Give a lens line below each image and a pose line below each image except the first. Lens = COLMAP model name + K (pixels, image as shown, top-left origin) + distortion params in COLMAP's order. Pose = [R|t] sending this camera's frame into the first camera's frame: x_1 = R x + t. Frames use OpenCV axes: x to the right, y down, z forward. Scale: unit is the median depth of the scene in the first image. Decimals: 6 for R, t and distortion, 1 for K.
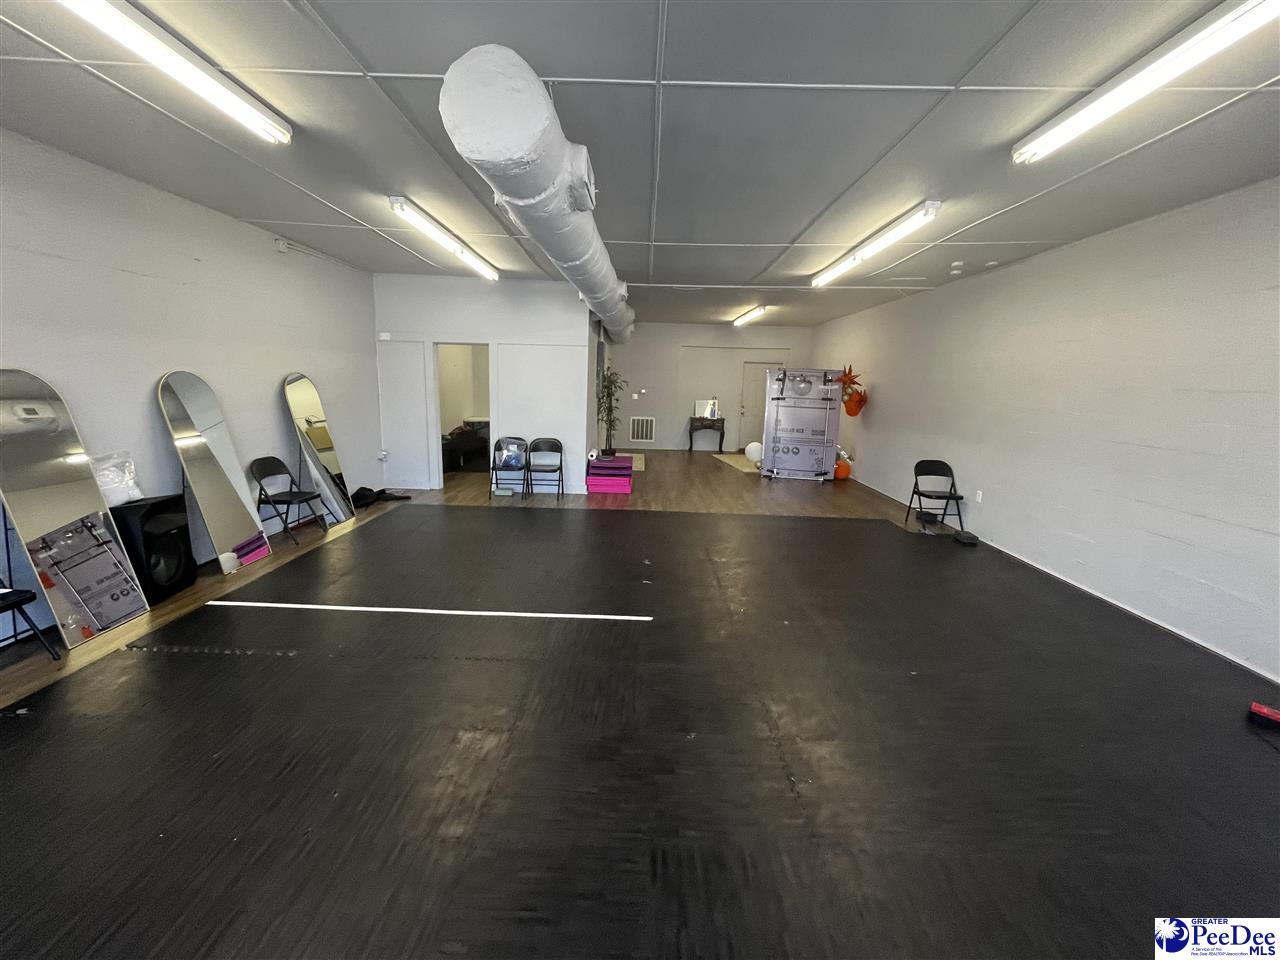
lens RADIAL K [[527.9, 0, 642.3], [0, 527.9, 474.2], [0, 0, 1]] dist [-0.008882, 0.001181]
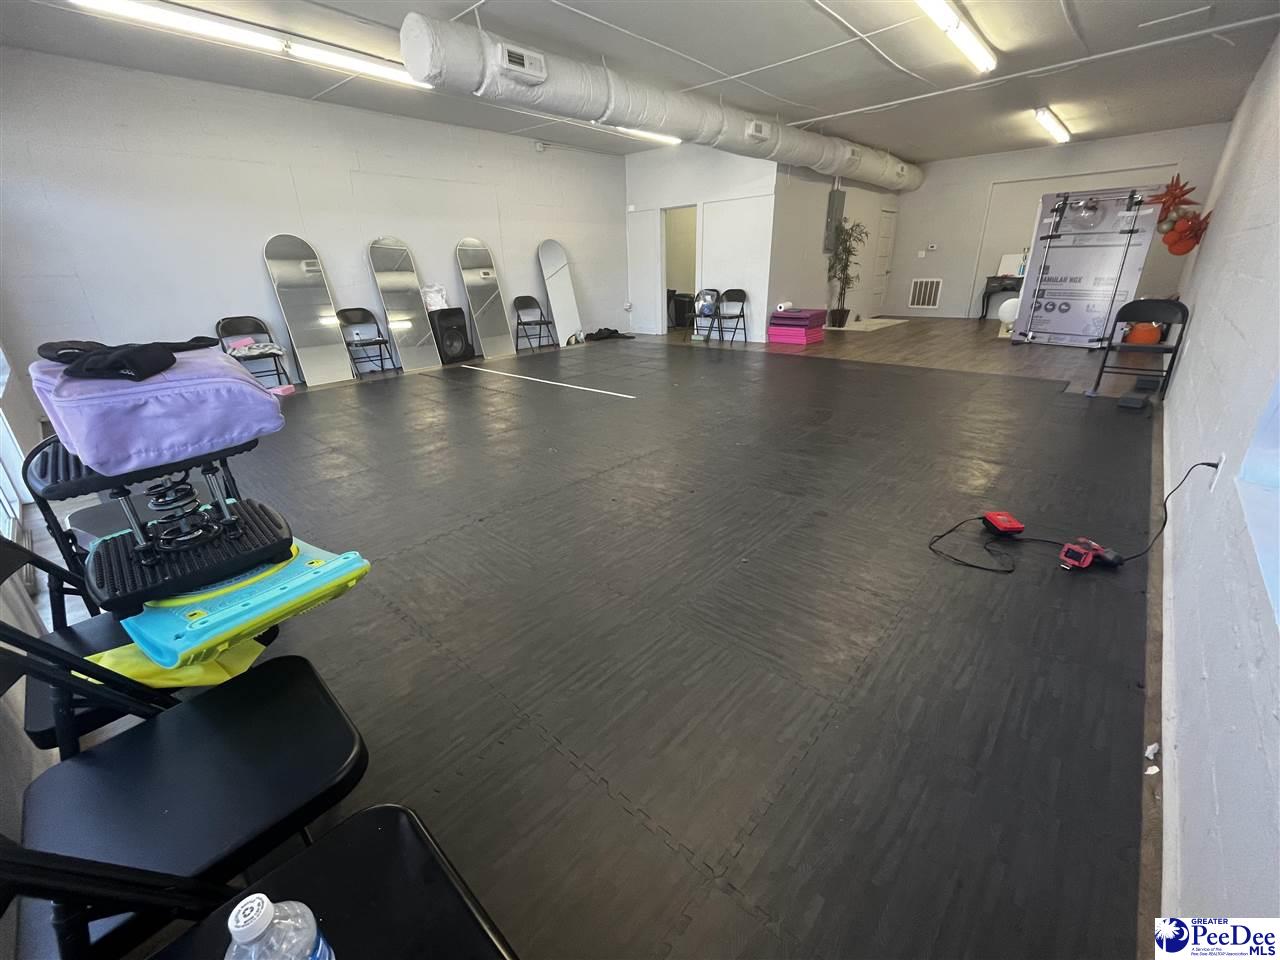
lens RADIAL K [[527.9, 0, 638.9], [0, 527.9, 480.1], [0, 0, 1]] dist [-0.008882, 0.001181]
pose [[0.746709, 0.200632, -0.634170, 0.365120], [-0.065017, 0.970874, 0.230600, 0.064757], [0.661965, -0.130959, 0.738005, -0.015425]]
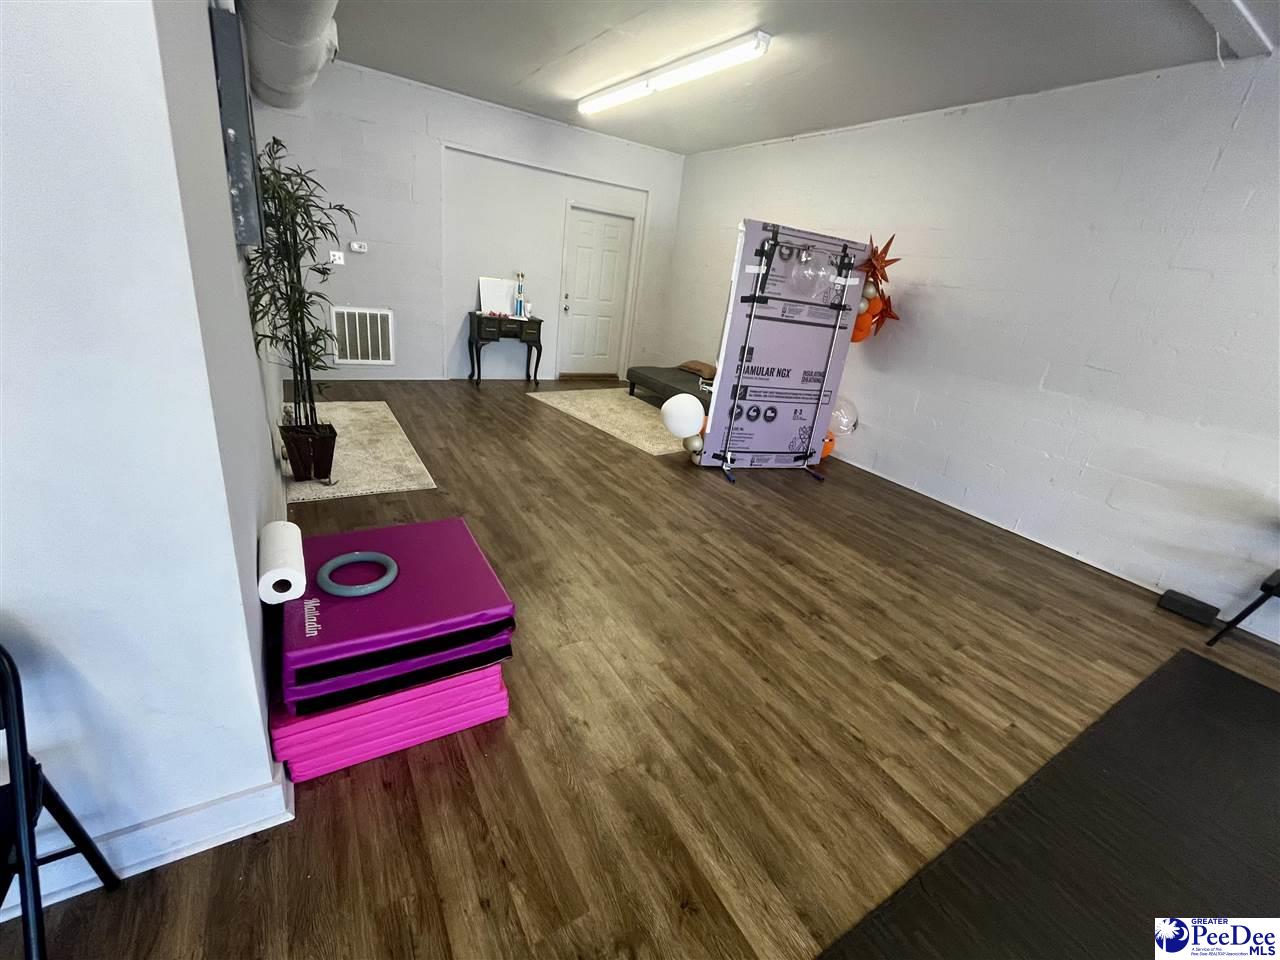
lens RADIAL K [[527.9, 0, 641.0], [0, 527.9, 475.6], [0, 0, 1]] dist [-0.008882, 0.001181]
pose [[0.845419, -0.120497, 0.520334, -0.066895], [-0.002383, 0.973358, 0.229277, -0.100412], [-0.534099, -0.195075, 0.822608, 0.658792]]
